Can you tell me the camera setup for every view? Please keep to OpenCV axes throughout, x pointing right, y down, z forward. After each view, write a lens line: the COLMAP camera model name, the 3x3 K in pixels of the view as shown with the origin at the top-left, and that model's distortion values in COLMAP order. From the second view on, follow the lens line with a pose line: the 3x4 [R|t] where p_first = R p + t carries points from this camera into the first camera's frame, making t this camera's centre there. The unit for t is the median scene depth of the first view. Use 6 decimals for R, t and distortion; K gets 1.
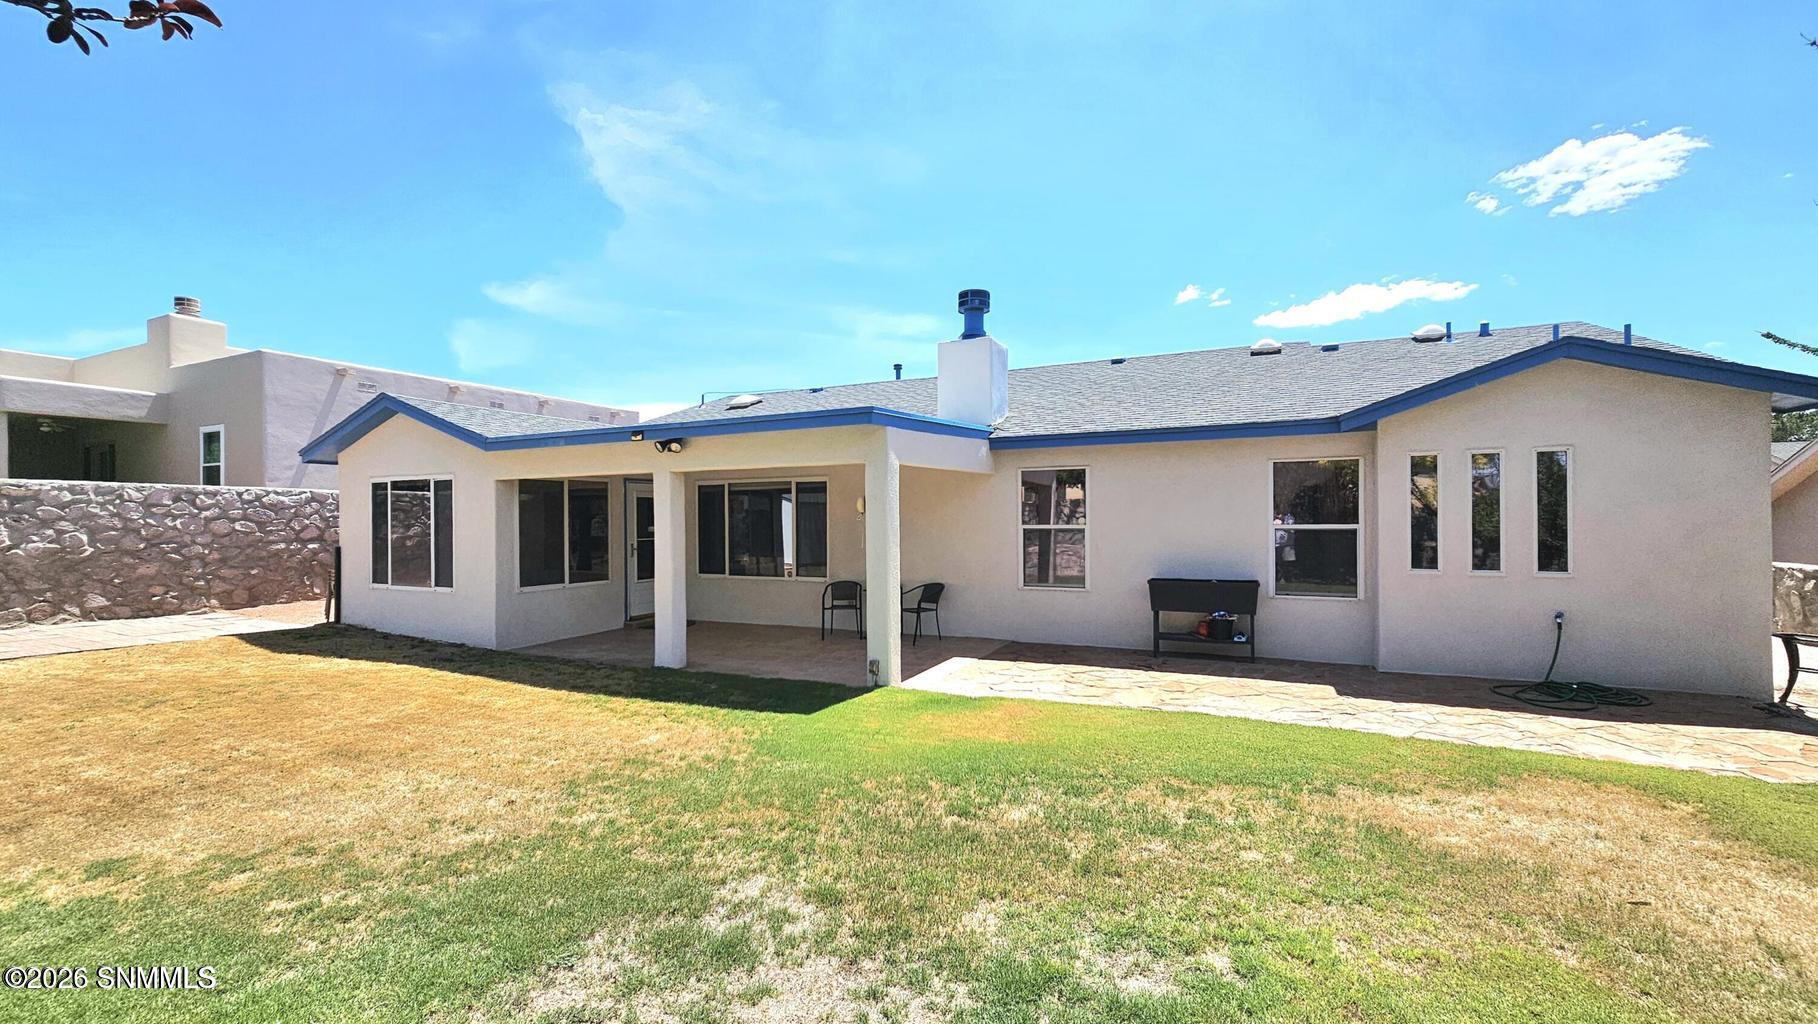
lens RADIAL K [[767.5, 0, 881.7], [0, 767.5, 533.3], [0, 0, 1]] dist [-0.002328, -0.000320]
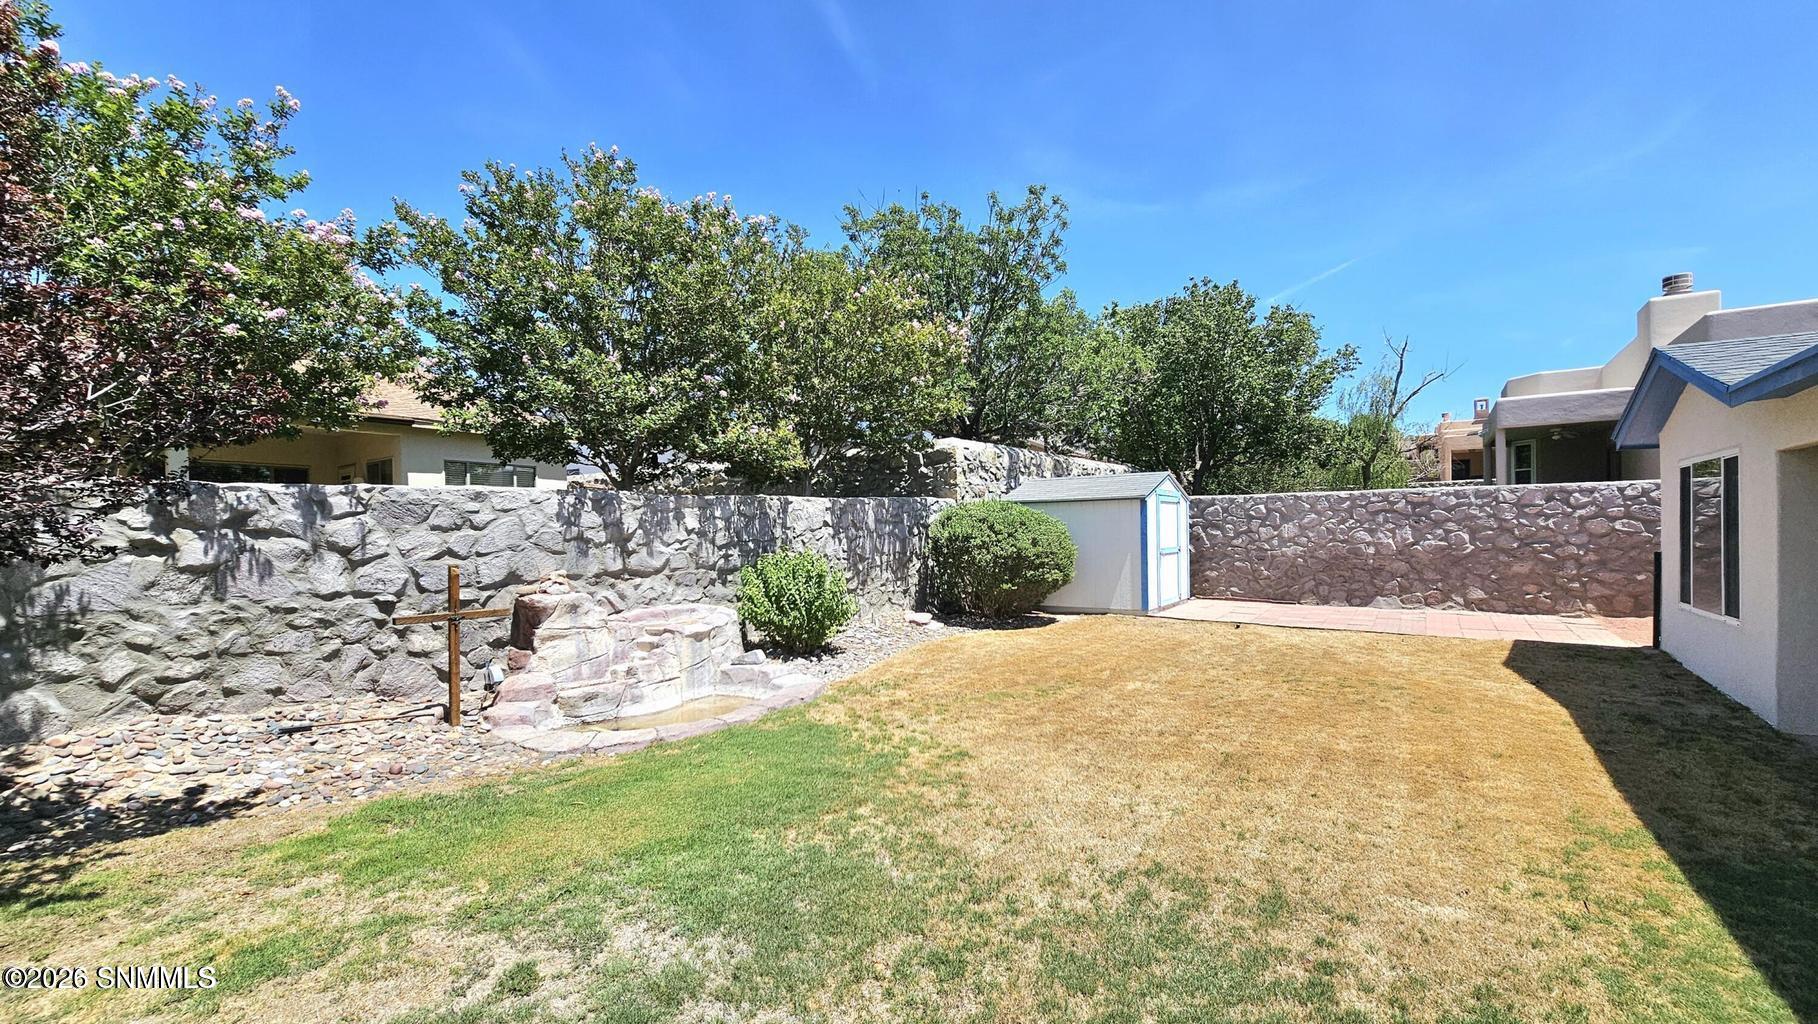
lens RADIAL K [[729.5, 0, 910.1], [0, 729.5, 536.1], [0, 0, 1]] dist [-0.000778, -0.000151]
pose [[-0.125372, 0.010934, -0.992050, 0.124915], [-0.001555, 0.999936, 0.011218, -0.005527], [0.992109, 0.002949, -0.125347, 0.308555]]
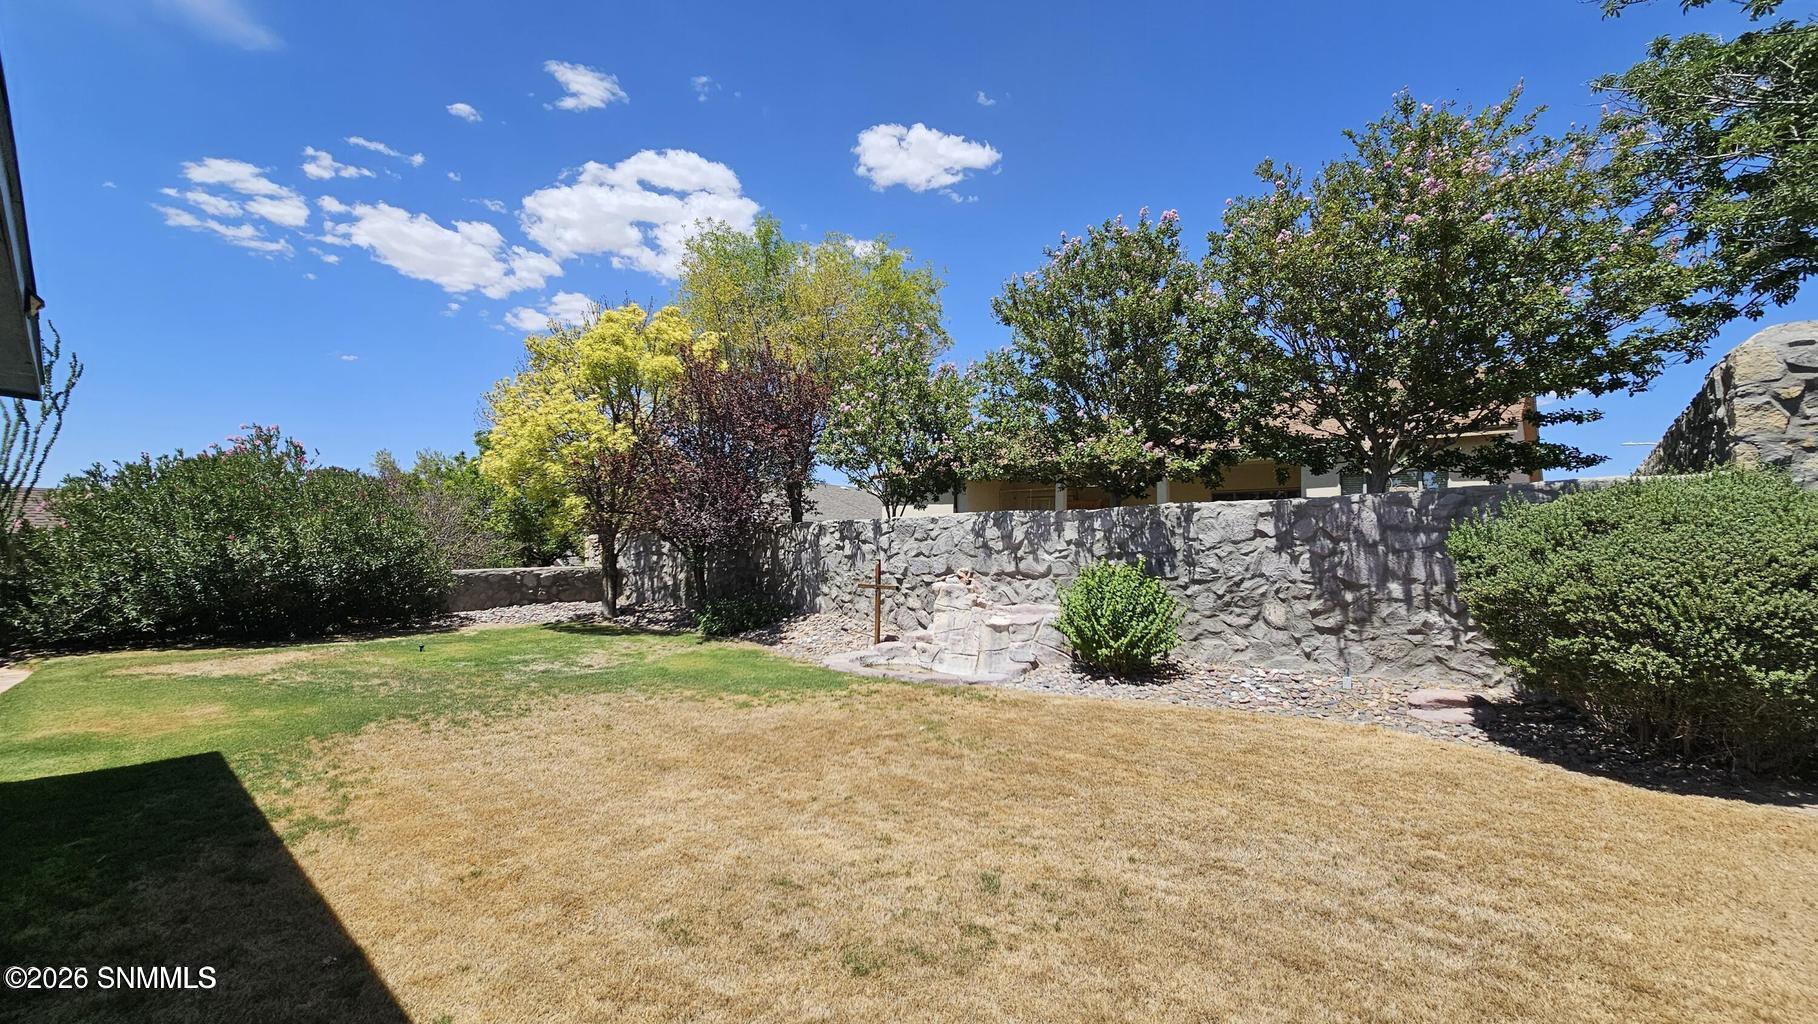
lens RADIAL K [[729.5, 0, 910.1], [0, 729.5, 536.1], [0, 0, 1]] dist [-0.000778, -0.000151]
pose [[-0.973832, 0.000608, 0.227269, -0.599853], [-0.000566, 0.999987, -0.005100, -0.004137], [-0.227269, -0.005095, -0.973819, 0.843184]]
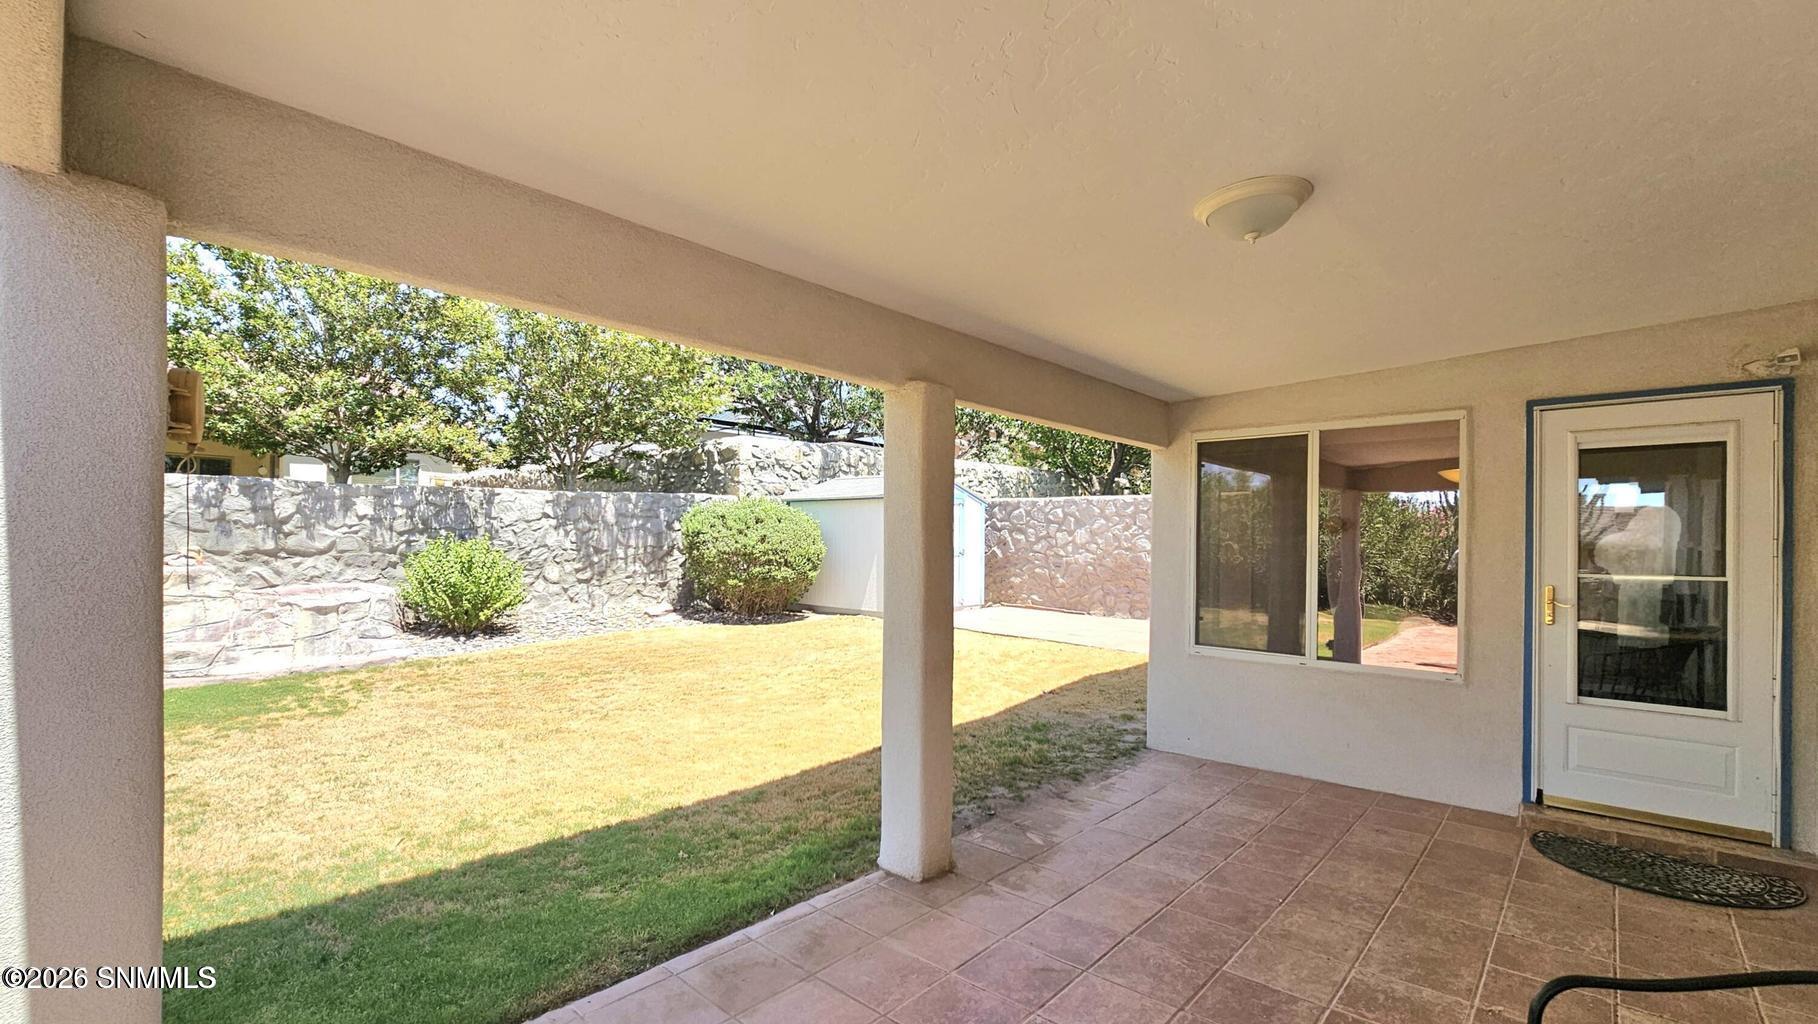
lens RADIAL K [[767.5, 0, 881.7], [0, 767.5, 533.3], [0, 0, 1]] dist [-0.002328, -0.000320]
pose [[-0.274152, -0.003493, -0.961680, 0.084723], [-0.027376, 0.999616, 0.004173, -0.003383], [0.961297, 0.027471, -0.274142, 0.794067]]
